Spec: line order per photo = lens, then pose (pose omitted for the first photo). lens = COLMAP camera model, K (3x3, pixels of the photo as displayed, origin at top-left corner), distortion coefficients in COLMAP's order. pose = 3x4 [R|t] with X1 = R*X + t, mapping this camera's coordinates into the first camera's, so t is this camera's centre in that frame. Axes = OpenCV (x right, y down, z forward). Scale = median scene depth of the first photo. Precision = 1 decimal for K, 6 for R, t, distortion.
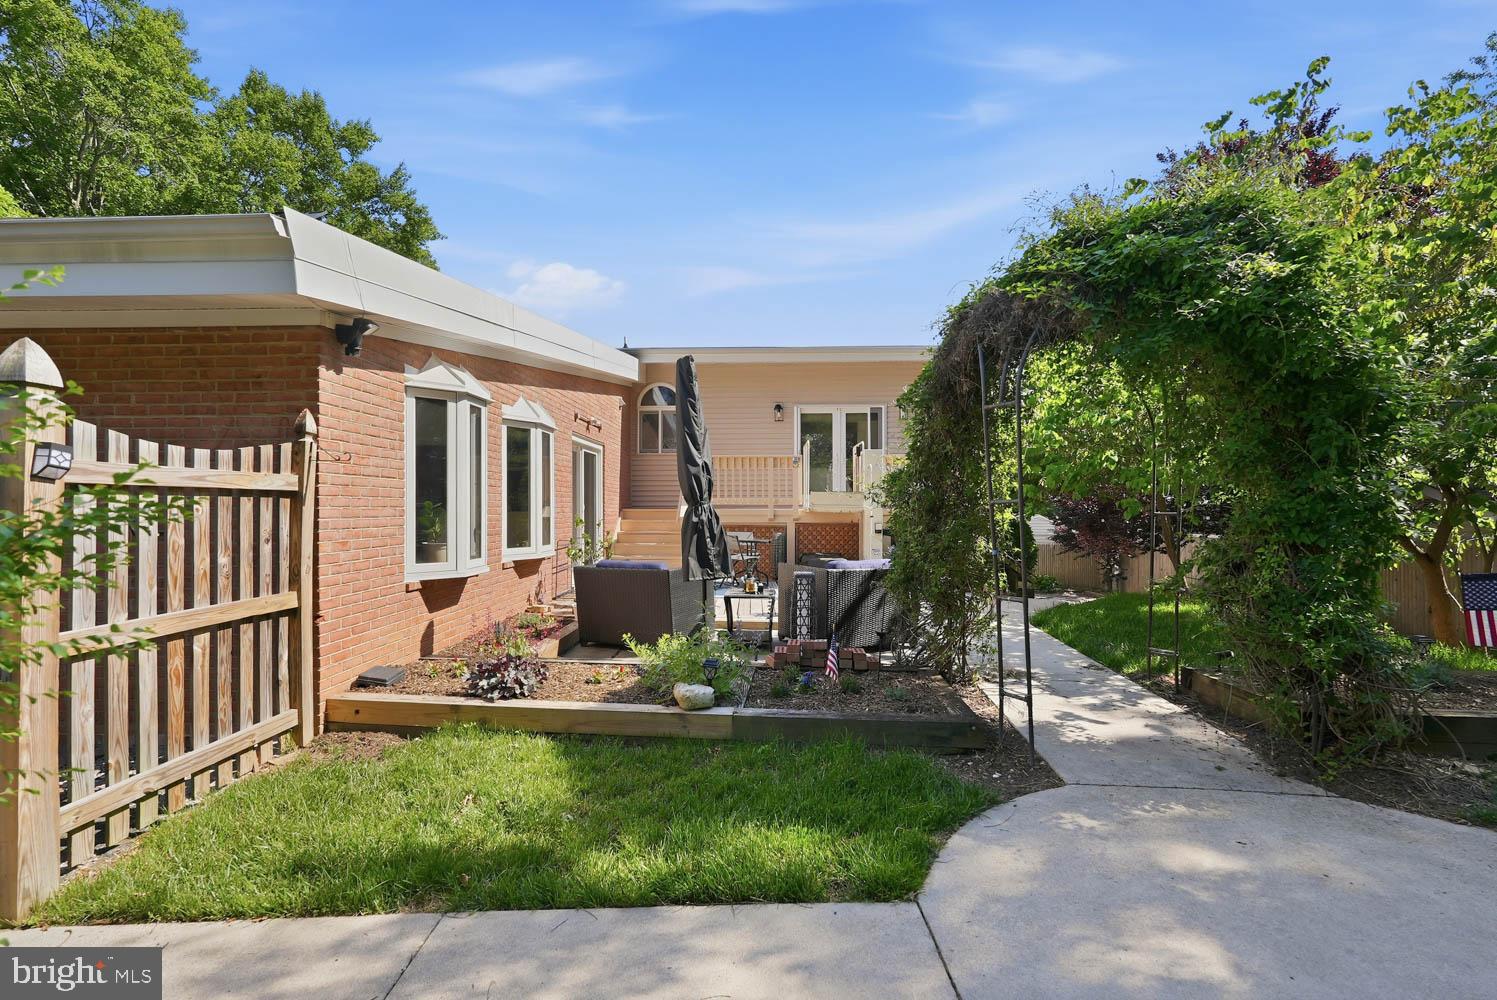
lens RADIAL K [[660.0, 0, 742.2], [0, 660.0, 497.5], [0, 0, 1]] dist [-0.020539, 0.009012]
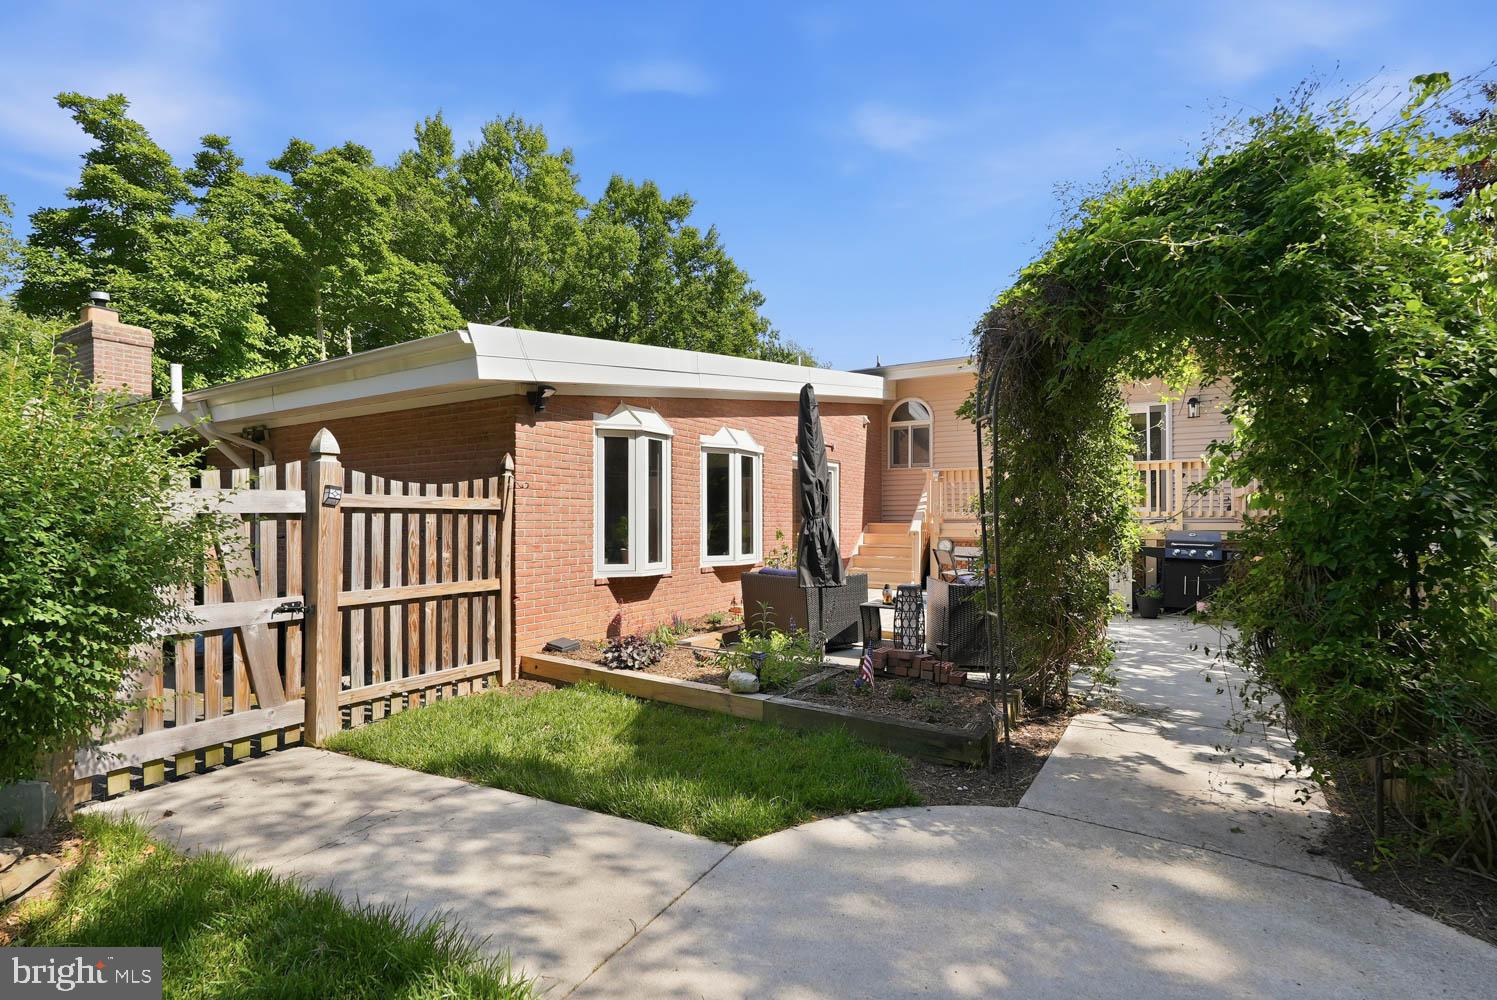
lens RADIAL K [[669.6, 0, 751.5], [0, 669.6, 510.8], [0, 0, 1]] dist [-0.020511, 0.008057]
pose [[0.880768, -0.007009, -0.473496, 0.516226], [0.006310, 0.999975, -0.003064, 0.000022], [0.473506, -0.000289, 0.880790, -0.043854]]
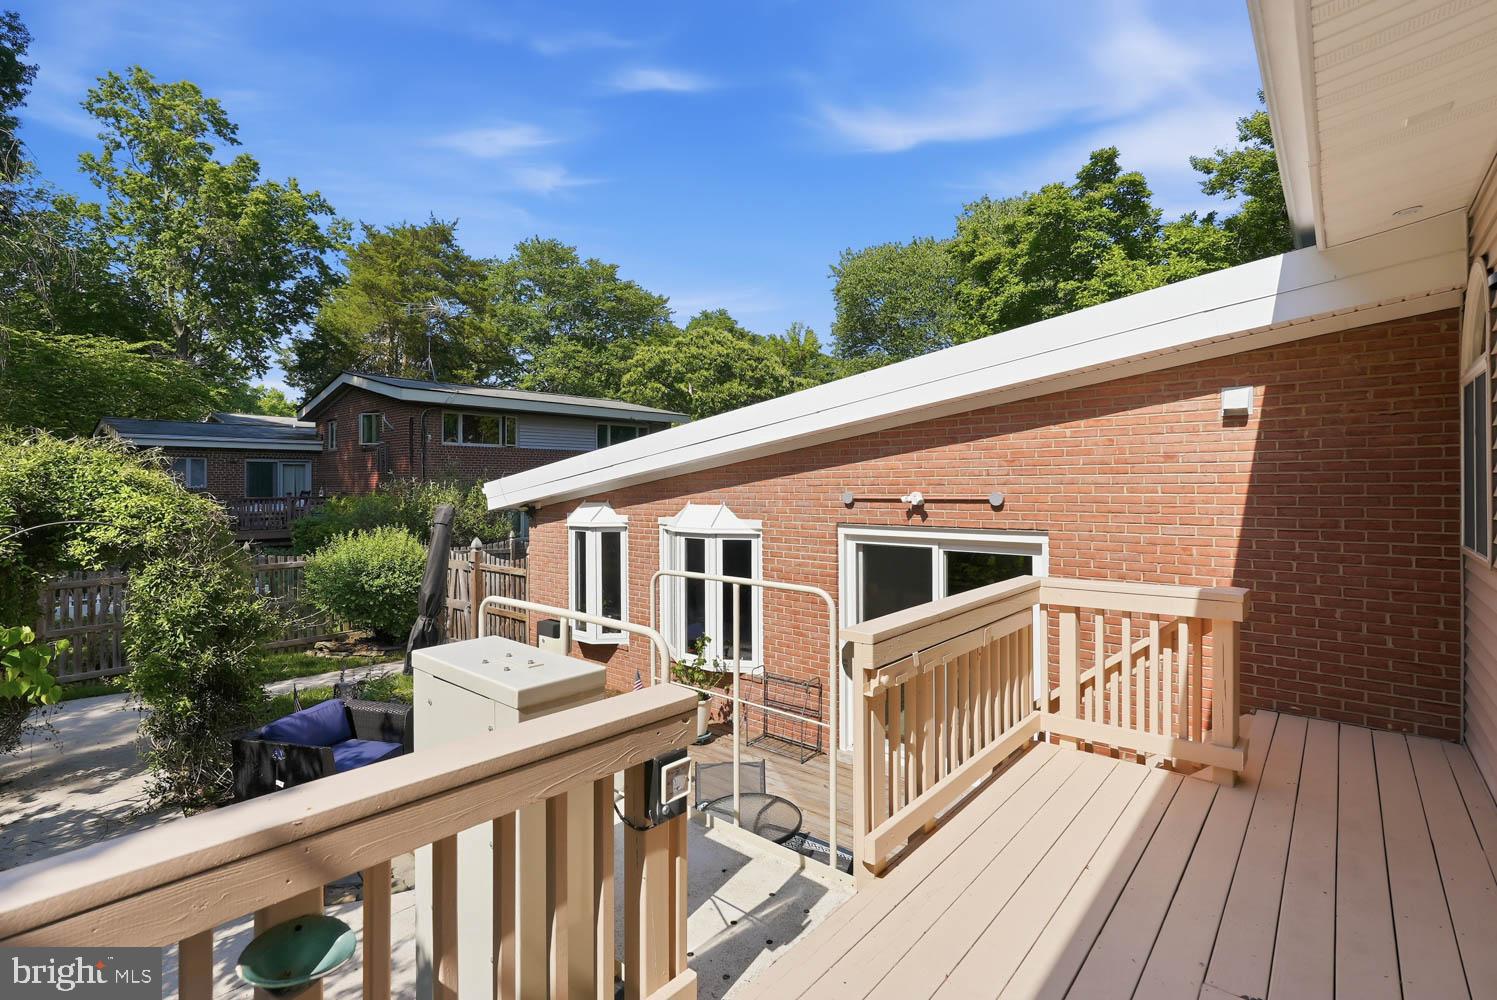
lens RADIAL K [[669.0, 0, 745.9], [0, 669.0, 487.2], [0, 0, 1]] dist [-0.018506, 0.008903]
pose [[-0.645573, 0.002869, -0.763693, 0.772439], [0.009326, 0.999948, -0.004126, -0.343485], [0.763642, -0.009786, -0.645566, 3.374406]]
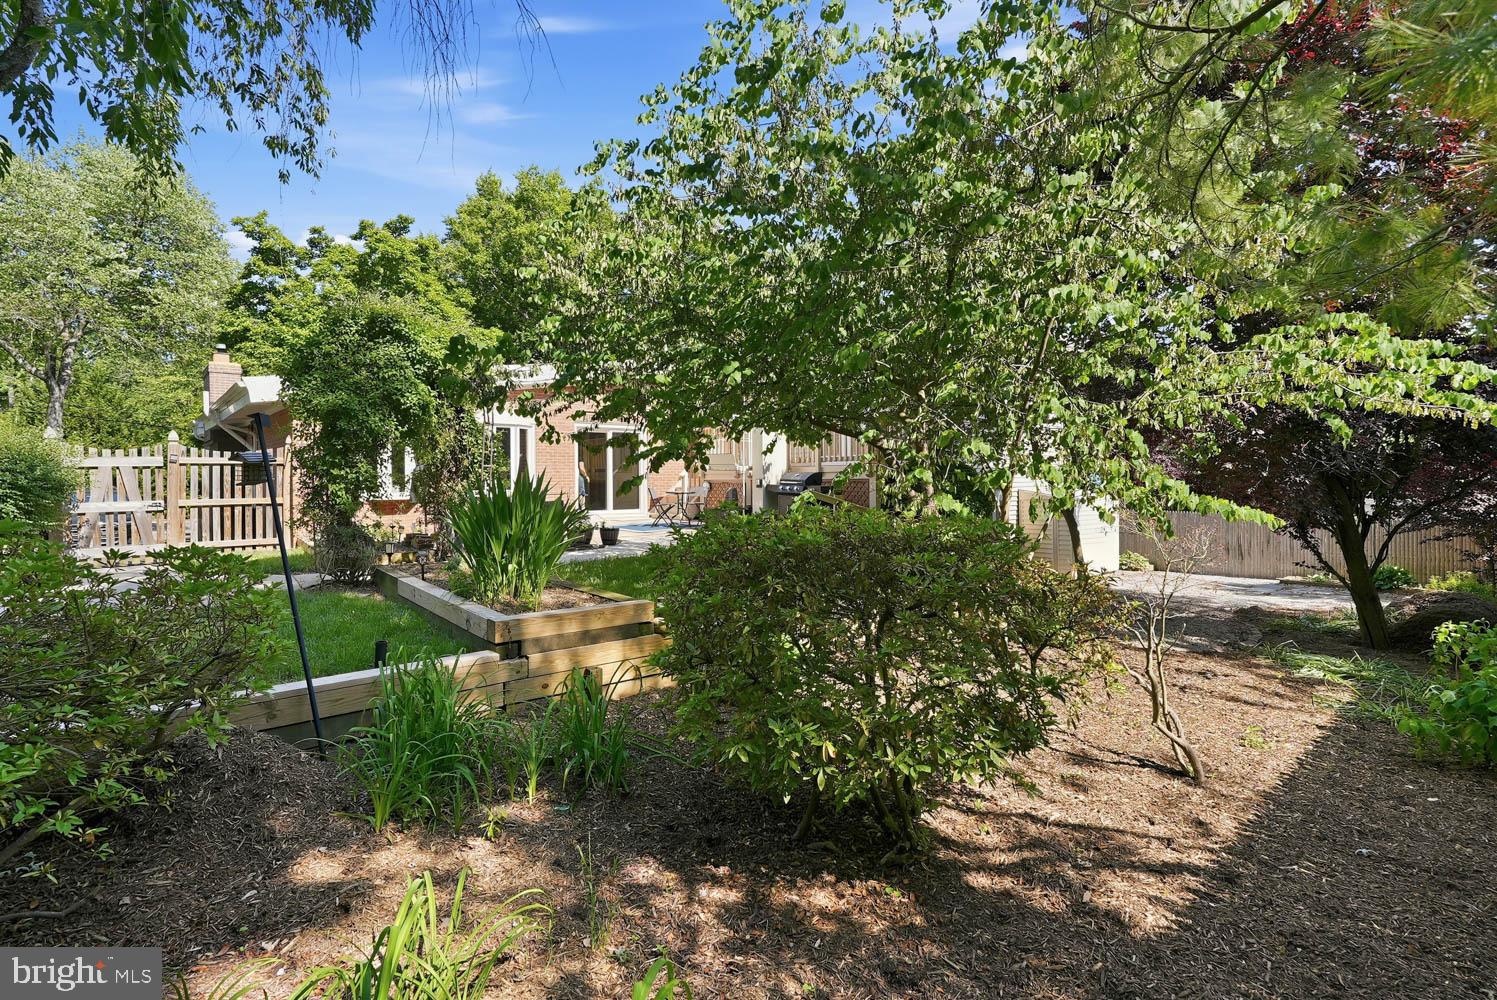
lens RADIAL K [[677.3, 0, 754.6], [0, 677.3, 472.6], [0, 0, 1]] dist [-0.019933, 0.011154]
pose [[0.694720, -0.006494, -0.719251, 2.943521], [0.016985, 0.999829, 0.007378, 0.043807], [0.719080, -0.017342, 0.694711, 0.423139]]
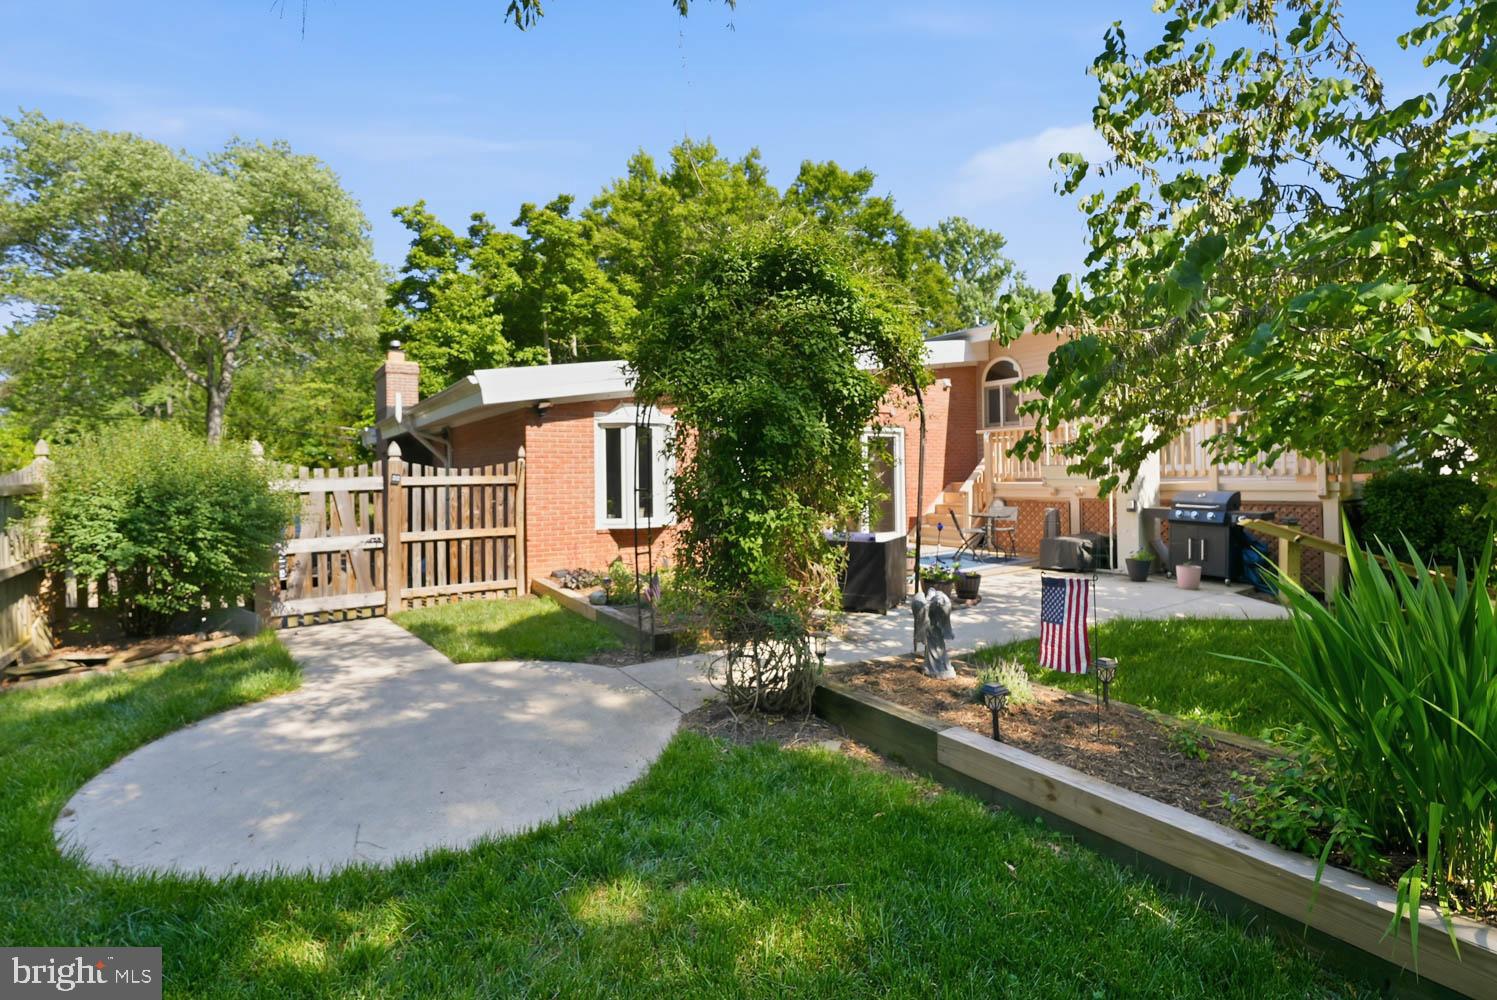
lens RADIAL K [[677.3, 0, 754.6], [0, 677.3, 472.6], [0, 0, 1]] dist [-0.019933, 0.011154]
pose [[0.609373, -0.009943, -0.792822, 1.663635], [0.022421, 0.999738, 0.004695, -0.039103], [0.792567, -0.020637, 0.609436, 0.234538]]
